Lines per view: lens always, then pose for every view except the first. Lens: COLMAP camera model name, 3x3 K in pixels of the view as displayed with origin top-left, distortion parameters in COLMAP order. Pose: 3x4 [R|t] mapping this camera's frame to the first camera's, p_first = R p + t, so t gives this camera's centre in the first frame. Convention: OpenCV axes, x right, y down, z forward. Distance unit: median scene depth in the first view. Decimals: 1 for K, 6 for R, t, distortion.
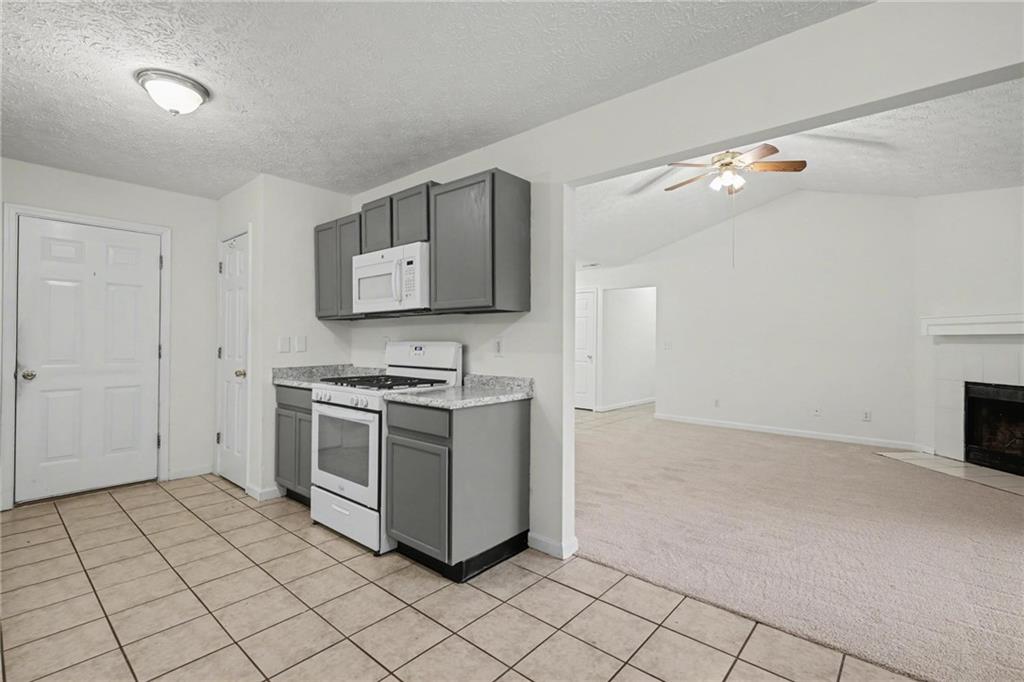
lens RADIAL K [[468.6, 0, 511.9], [0, 468.6, 337.2], [0, 0, 1]] dist [0.000861, 0.000048]
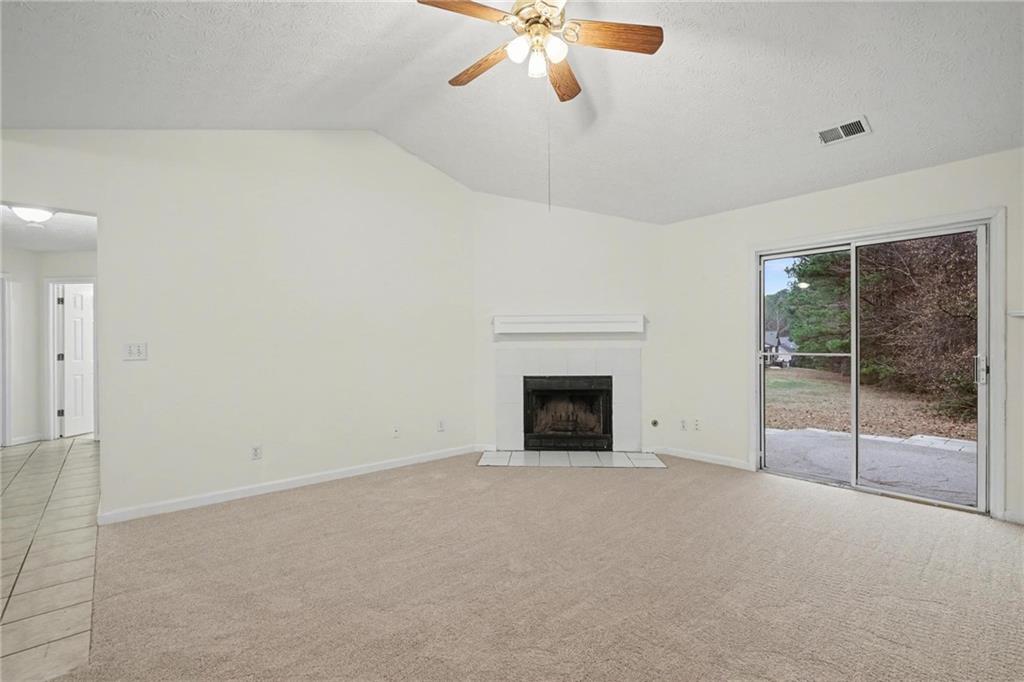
lens RADIAL K [[468.6, 0, 514.6], [0, 468.6, 342.7], [0, 0, 1]] dist [0.000861, 0.000048]
pose [[0.136656, -0.011657, 0.990550, -0.103496], [0.000708, 0.999932, 0.011670, 0.005469], [-0.990618, -0.000894, 0.136655, 0.888421]]
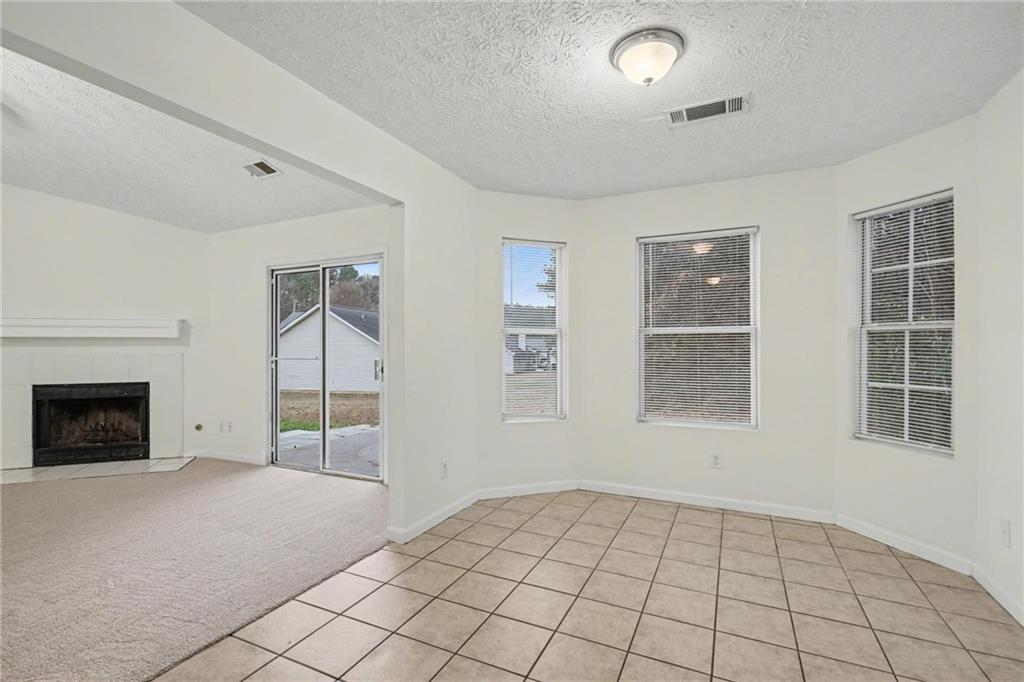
lens RADIAL K [[468.6, 0, 513.3], [0, 468.6, 346.2], [0, 0, 1]] dist [0.000861, 0.000048]
pose [[-0.276223, -0.007619, 0.961063, -0.249402], [-0.007022, 0.999958, 0.005909, 0.001552], [-0.961068, -0.005117, -0.276265, 0.315975]]
